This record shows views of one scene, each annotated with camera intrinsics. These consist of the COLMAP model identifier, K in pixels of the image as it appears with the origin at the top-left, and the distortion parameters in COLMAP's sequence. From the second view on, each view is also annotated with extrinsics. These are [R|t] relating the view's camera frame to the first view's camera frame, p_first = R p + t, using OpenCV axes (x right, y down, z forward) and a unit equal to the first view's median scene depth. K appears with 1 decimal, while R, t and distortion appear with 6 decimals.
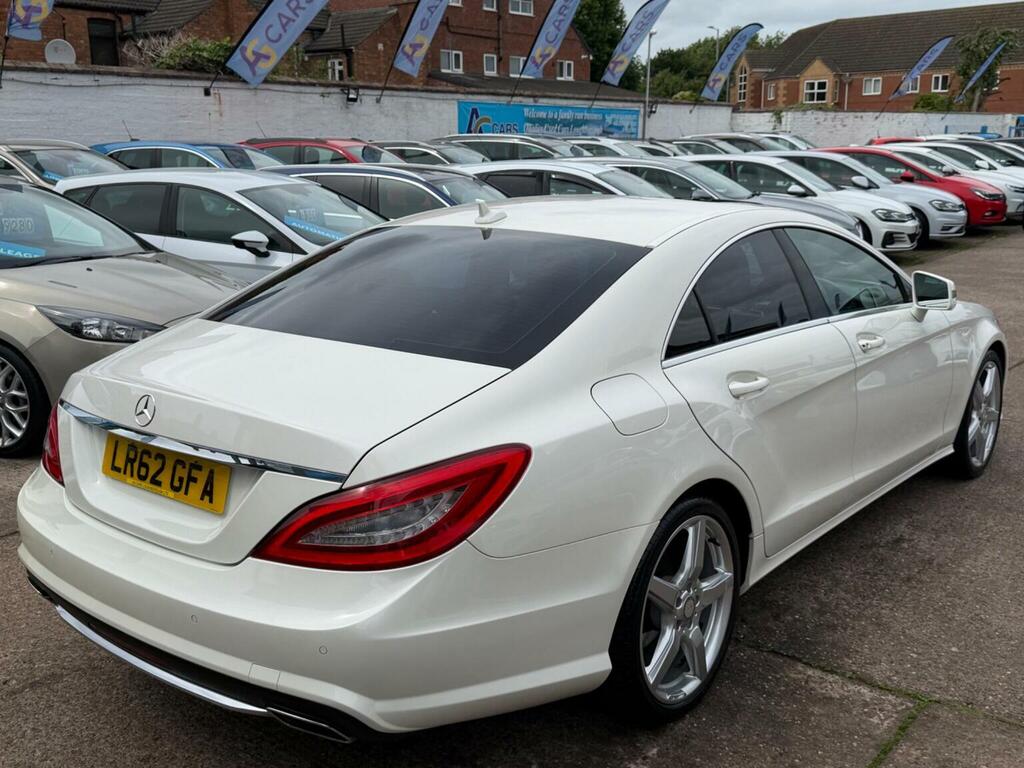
lens RADIAL K [[993.7, 0, 510.7], [0, 993.7, 380.7], [0, 0, 1]] dist [0.108078, -0.216531]
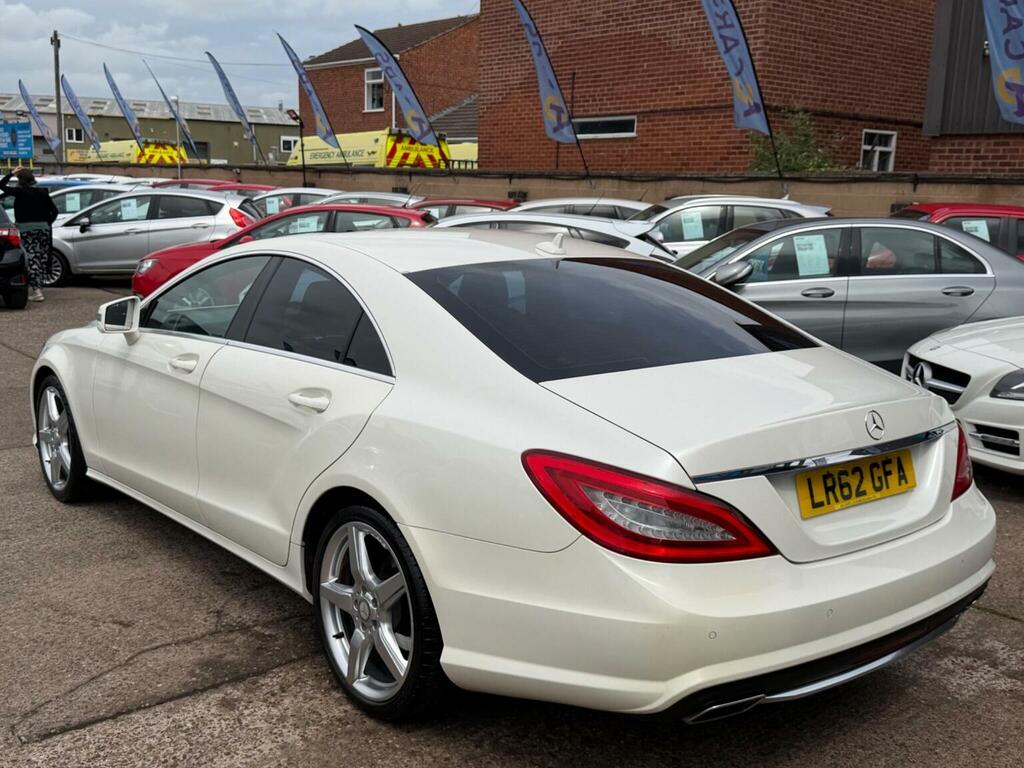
lens RADIAL K [[1028.5, 0, 513.5], [0, 1028.5, 380.9], [0, 0, 1]] dist [0.123631, -0.259664]
pose [[0.231648, -0.157154, 0.960022, -0.508904], [0.191511, 0.974920, 0.113382, -0.073255], [-0.953762, 0.157590, 0.255935, 0.358207]]
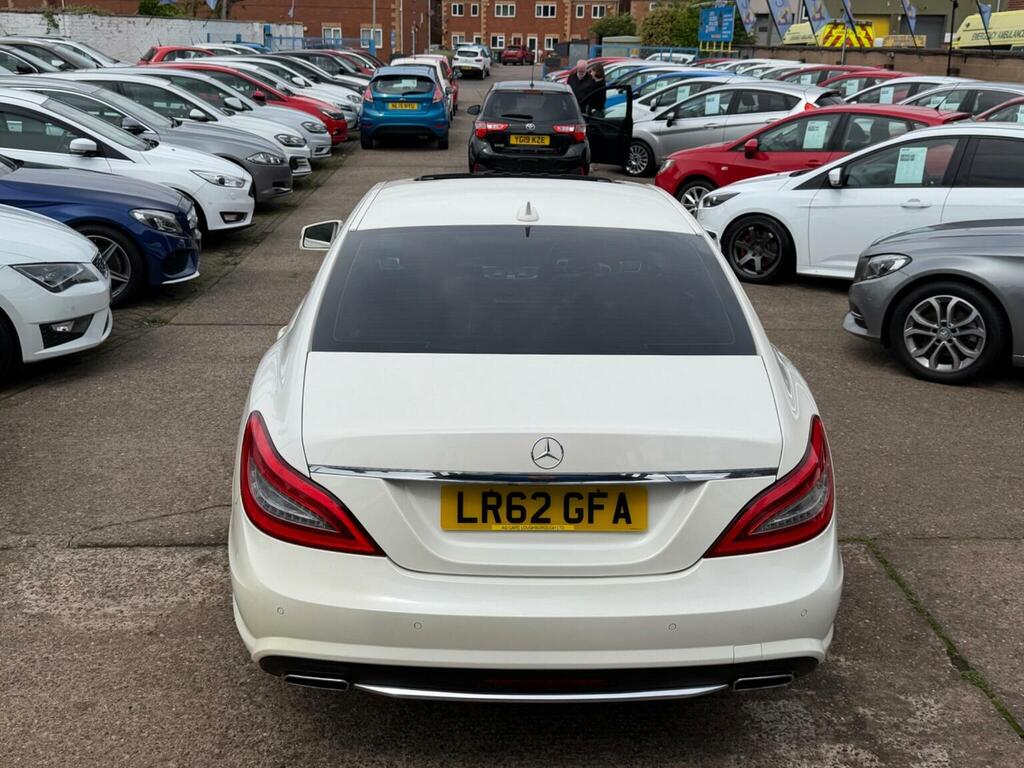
lens RADIAL K [[1028.5, 0, 513.5], [0, 1028.5, 380.9], [0, 0, 1]] dist [0.123631, -0.259664]
pose [[0.771609, -0.168009, 0.613508, -0.336569], [0.119204, 0.985594, 0.119982, -0.056306], [-0.624828, -0.019447, 0.780520, 0.071537]]
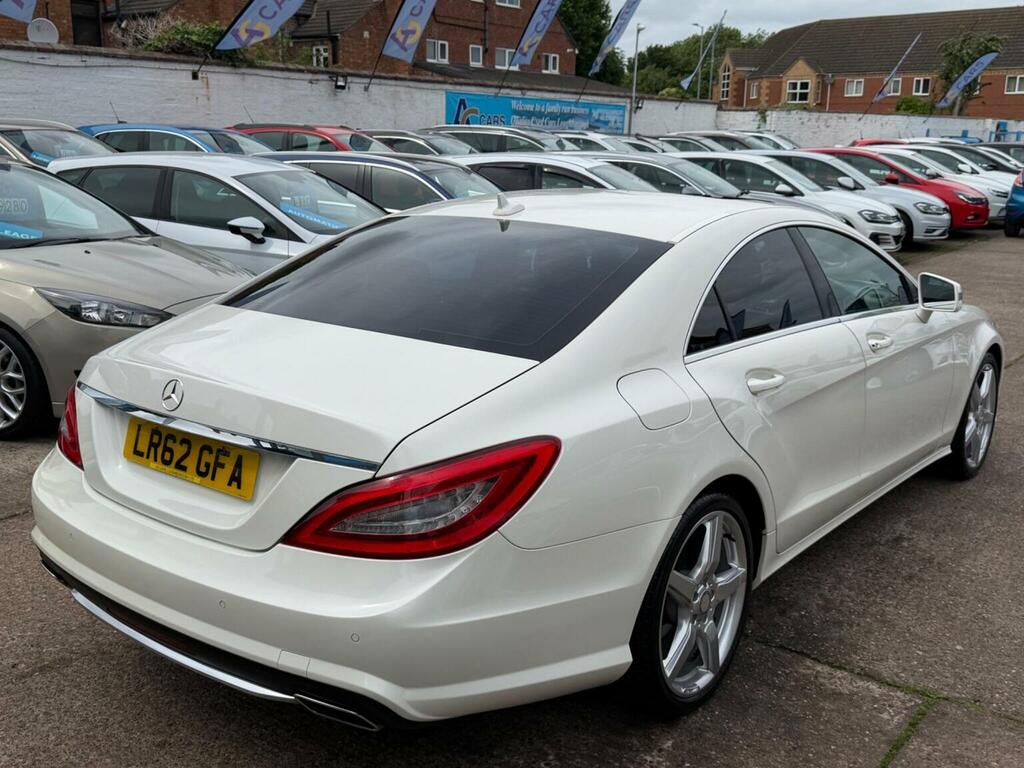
lens RADIAL K [[994.0, 0, 509.1], [0, 994.0, 380.1], [0, 0, 1]] dist [0.107317, -0.215444]
pose [[0.999579, 0.020824, 0.020188, -0.016924], [-0.020959, 0.999759, 0.006502, 0.000441], [-0.020048, -0.006923, 0.999775, -0.000510]]
